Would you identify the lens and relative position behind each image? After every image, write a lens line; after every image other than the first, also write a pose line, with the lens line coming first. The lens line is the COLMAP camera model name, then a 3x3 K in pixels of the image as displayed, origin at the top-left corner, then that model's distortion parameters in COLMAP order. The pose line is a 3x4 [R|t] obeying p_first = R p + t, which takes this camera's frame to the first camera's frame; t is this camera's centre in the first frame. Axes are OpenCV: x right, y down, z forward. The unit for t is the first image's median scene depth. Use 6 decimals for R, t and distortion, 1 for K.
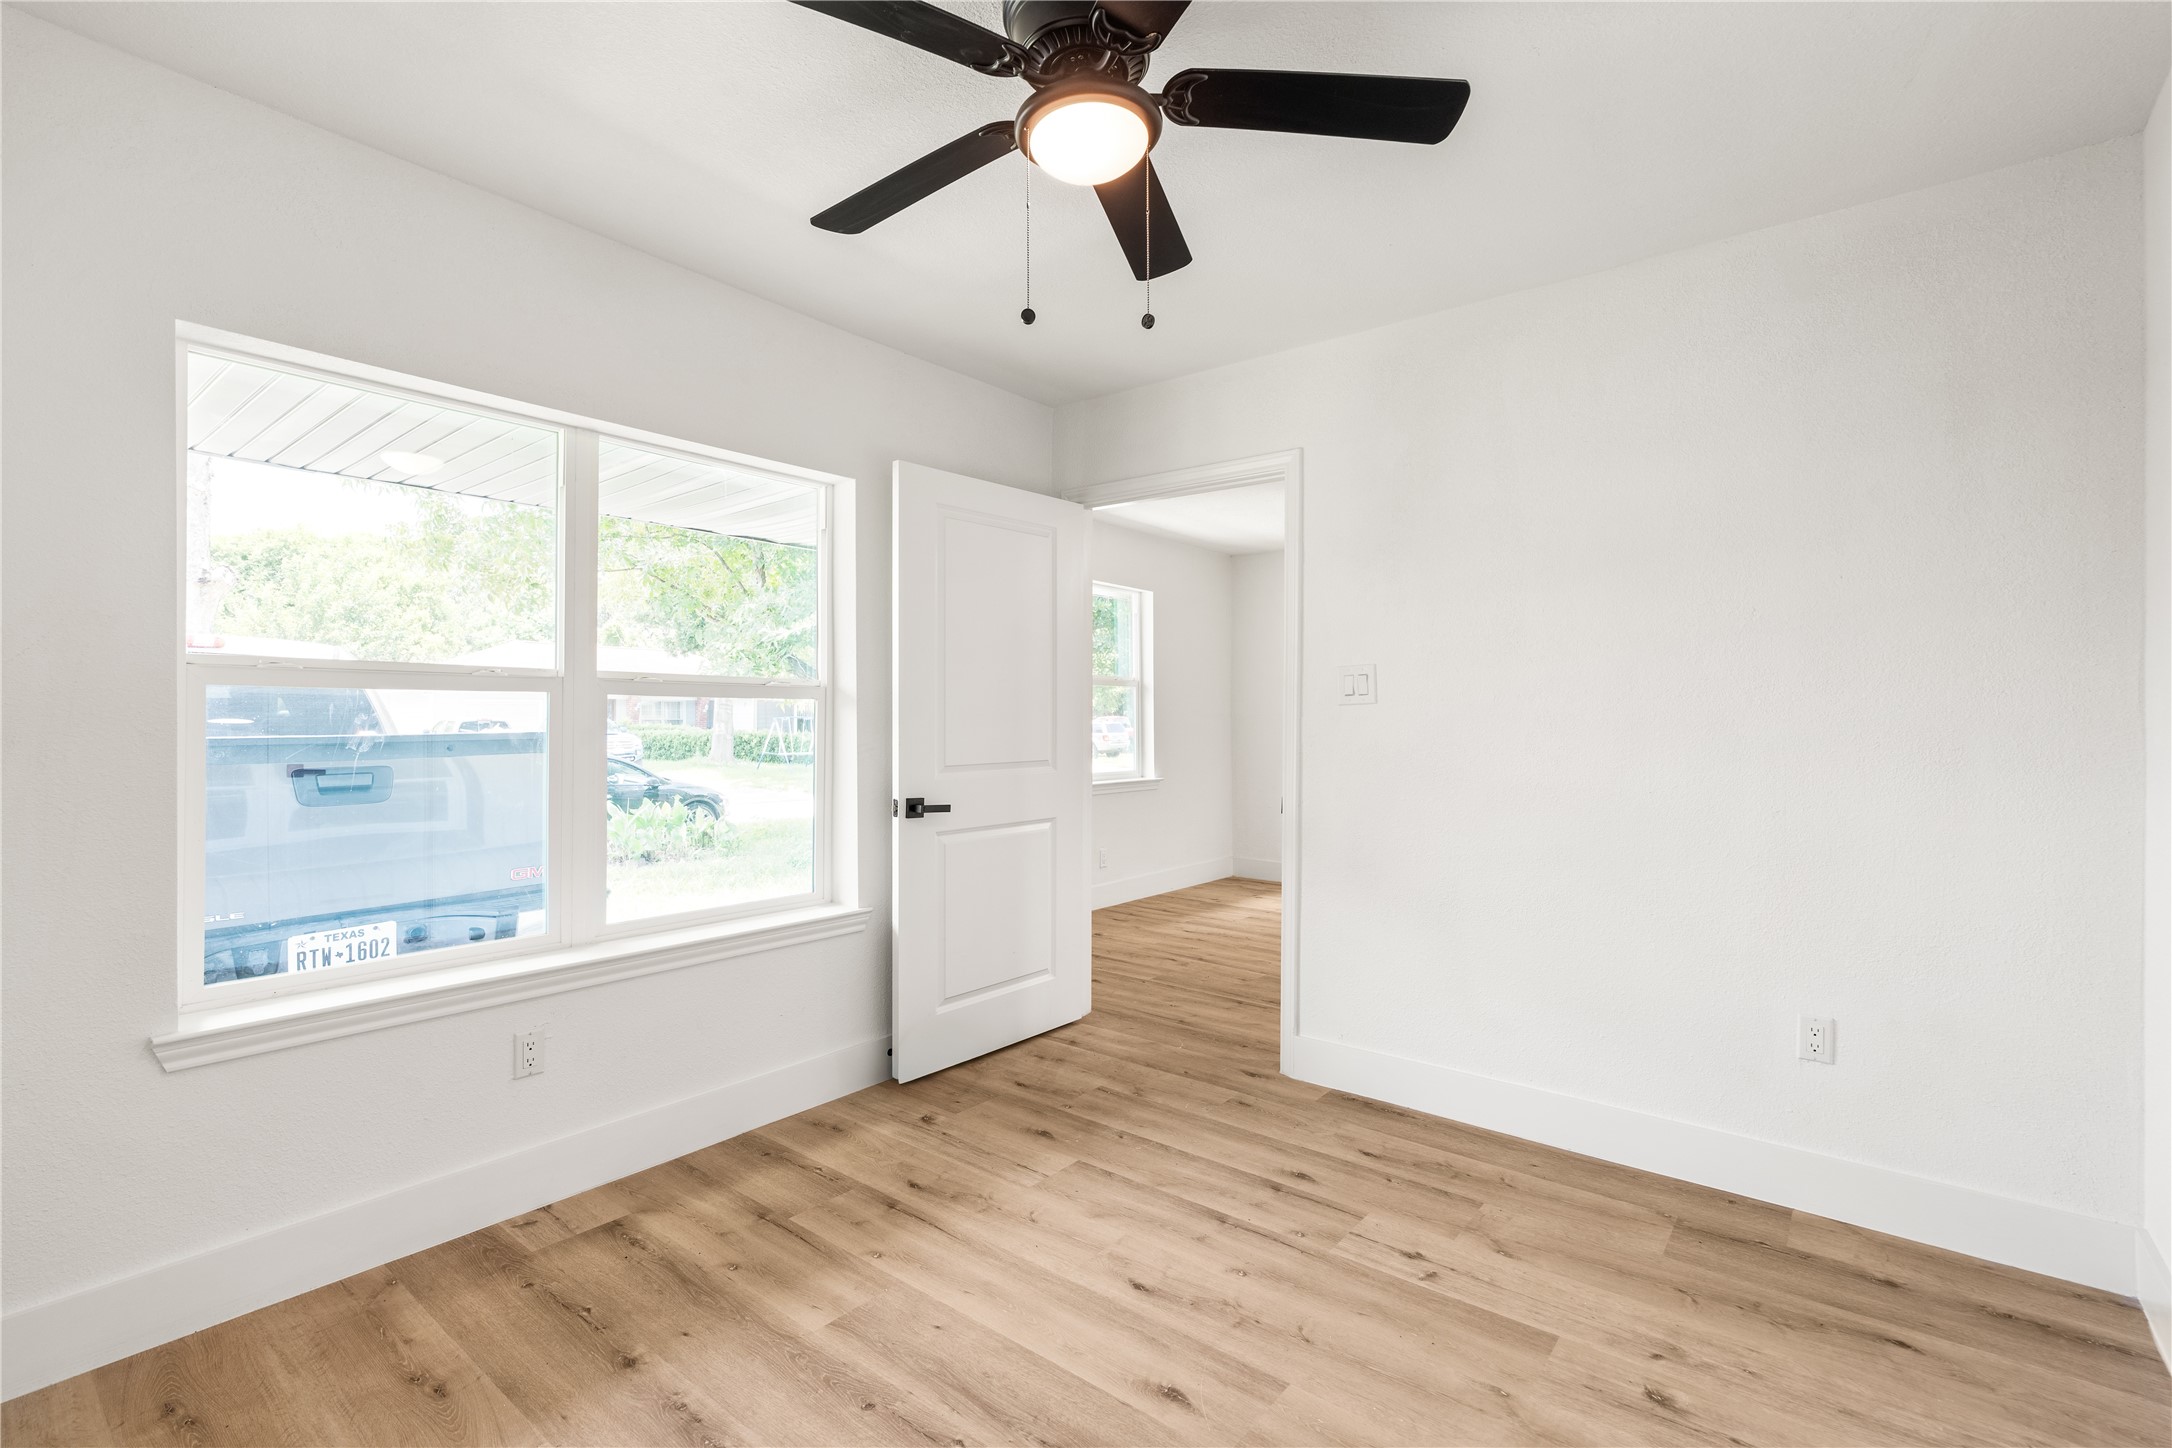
lens RADIAL K [[960.6, 0, 1085.9], [0, 960.6, 720.5], [0, 0, 1]] dist [-0.007555, 0.002066]
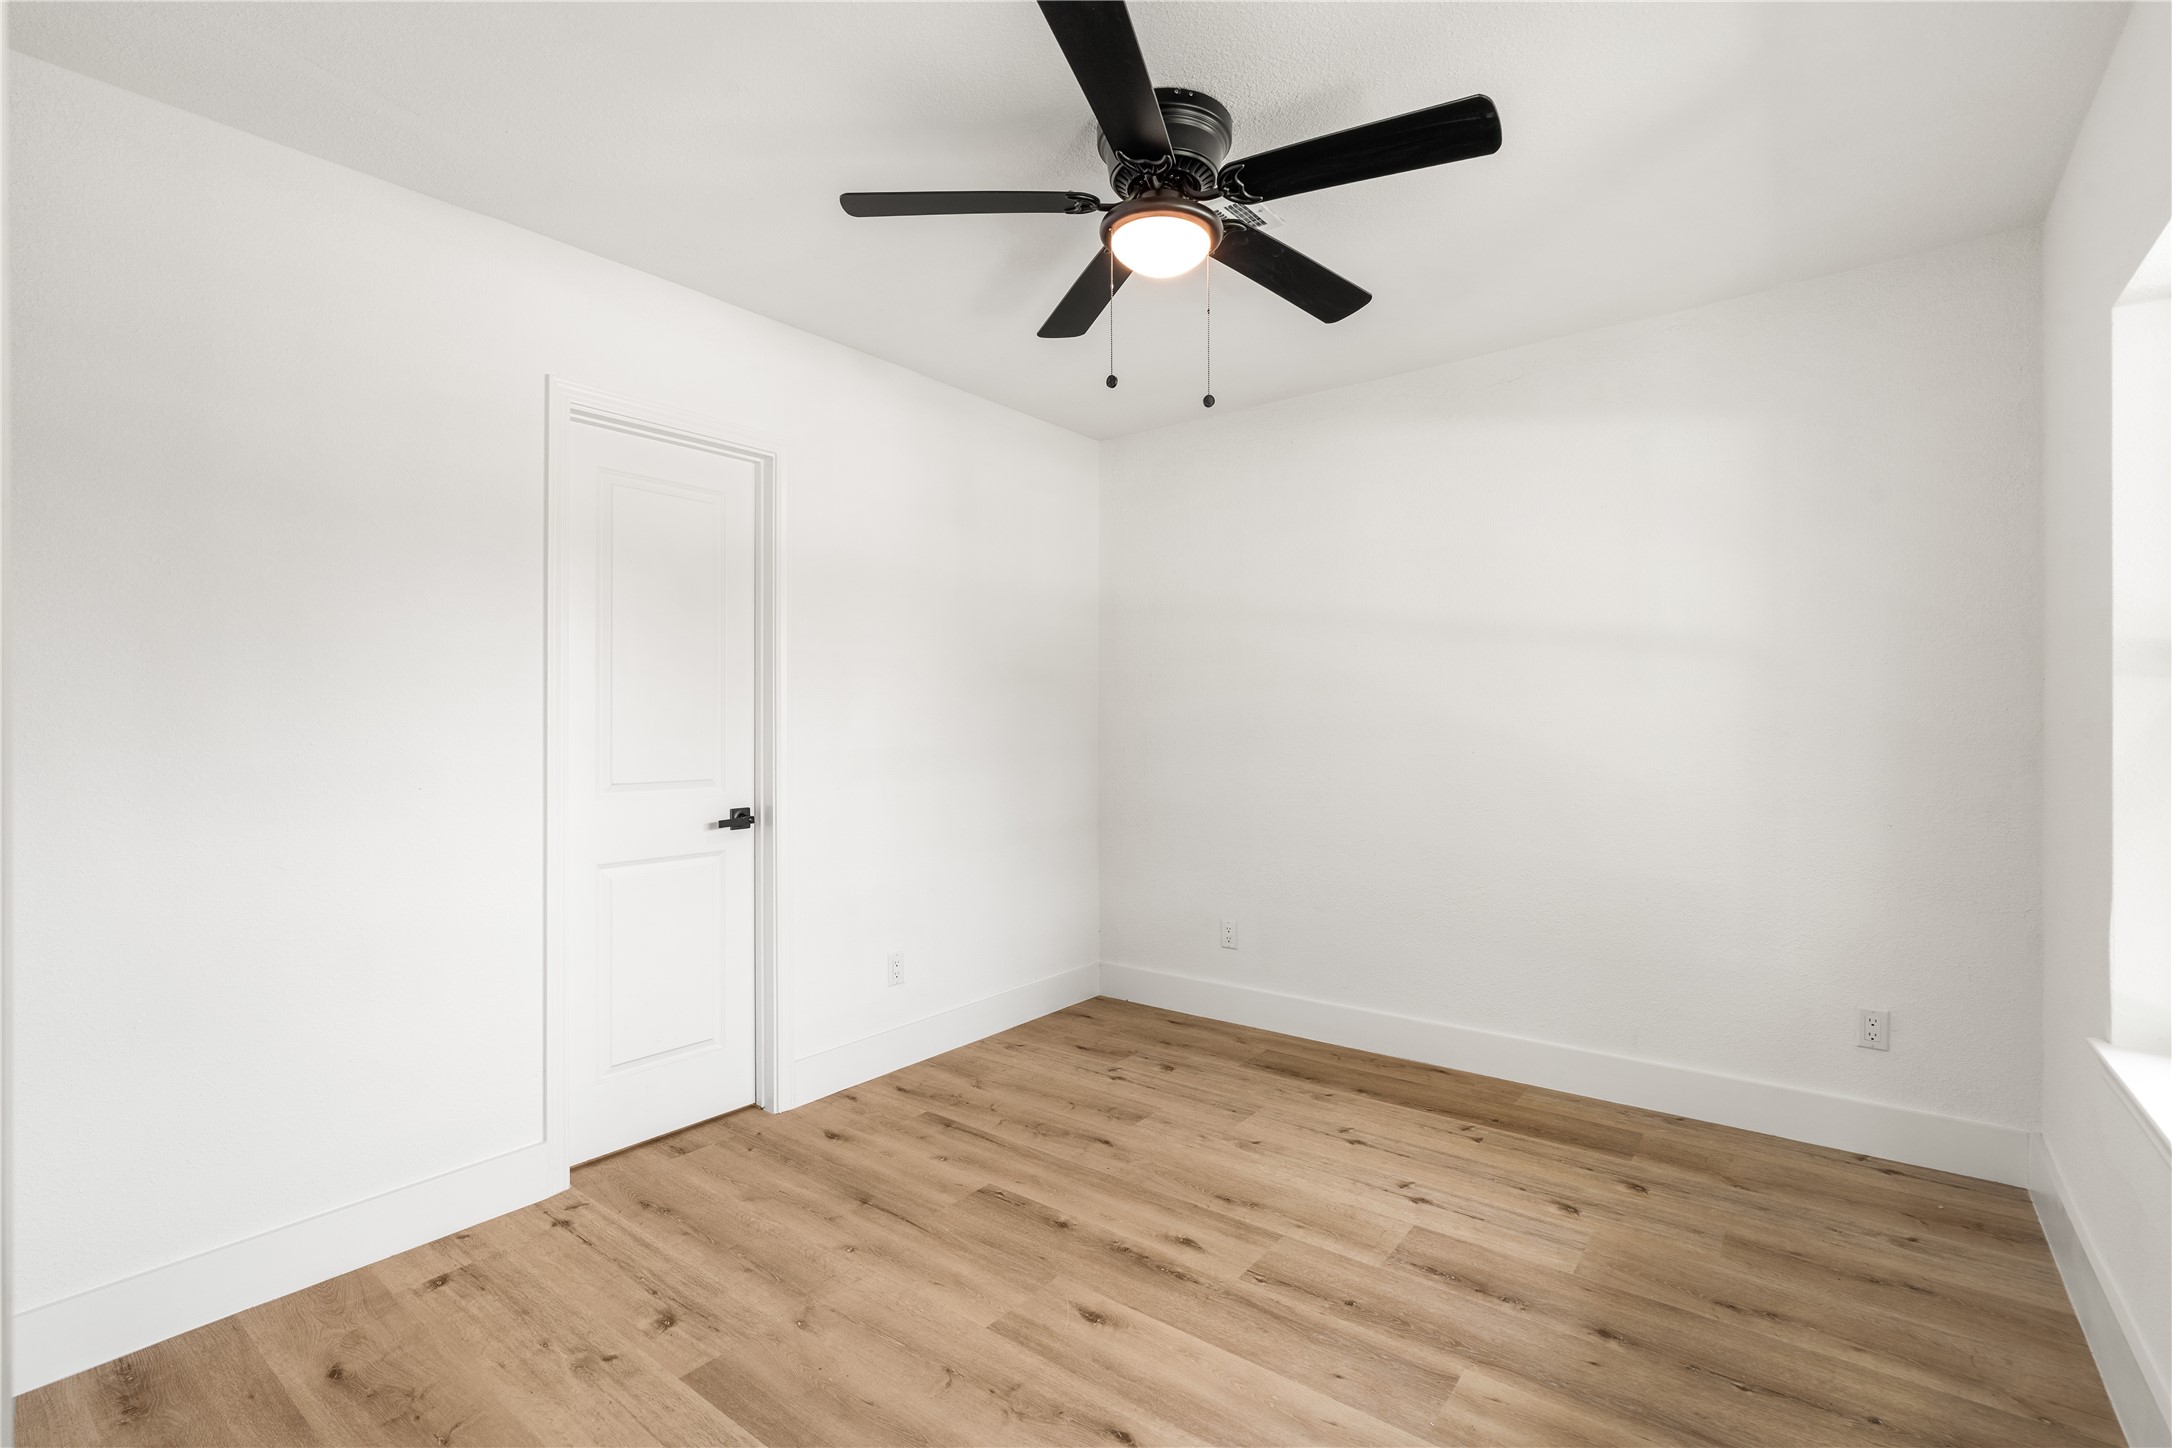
lens RADIAL K [[960.6, 0, 1087.7], [0, 960.6, 721.3], [0, 0, 1]] dist [-0.007555, 0.002066]
pose [[-0.999740, 0.002948, -0.022620, 0.115378], [0.002876, 0.999991, 0.003191, -0.008853], [0.022630, 0.003125, -0.999739, 2.043777]]
